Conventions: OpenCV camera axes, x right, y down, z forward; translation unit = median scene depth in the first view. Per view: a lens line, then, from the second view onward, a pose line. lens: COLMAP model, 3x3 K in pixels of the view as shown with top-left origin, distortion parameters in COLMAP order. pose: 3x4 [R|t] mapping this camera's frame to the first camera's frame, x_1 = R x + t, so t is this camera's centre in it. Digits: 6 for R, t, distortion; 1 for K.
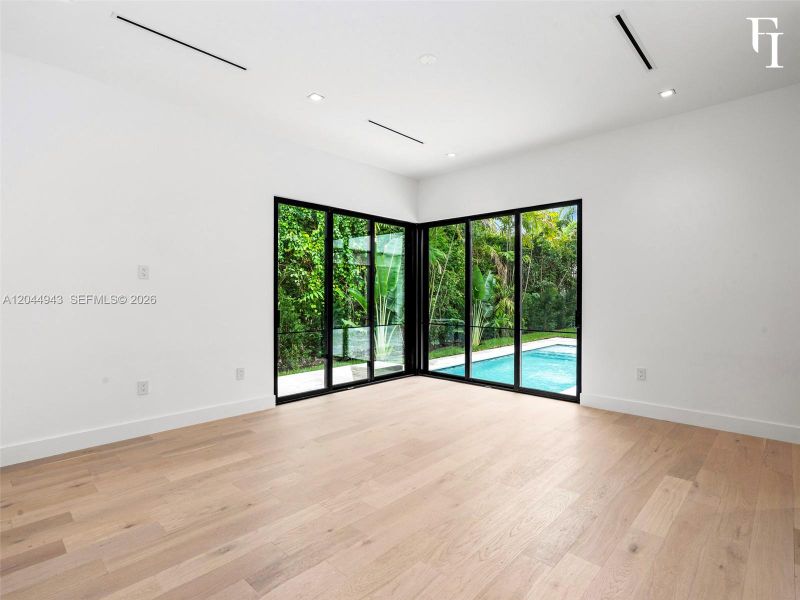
lens RADIAL K [[399.4, 0, 400.0], [0, 399.4, 300.0], [0, 0, 1]] dist [-0.004708, -0.000523]
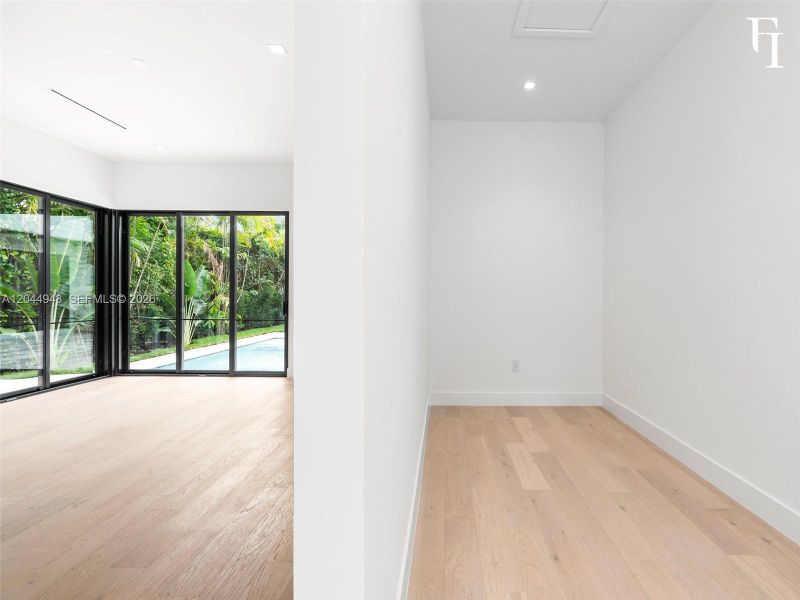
lens RADIAL K [[414.5, 0, 449.3], [0, 414.5, 297.7], [0, 0, 1]] dist [-0.002882, 0.000437]
pose [[0.723532, 0.000912, 0.690291, -0.037731], [0.004761, 0.999969, -0.006311, 0.013113], [-0.690275, 0.007853, 0.723505, -0.146011]]
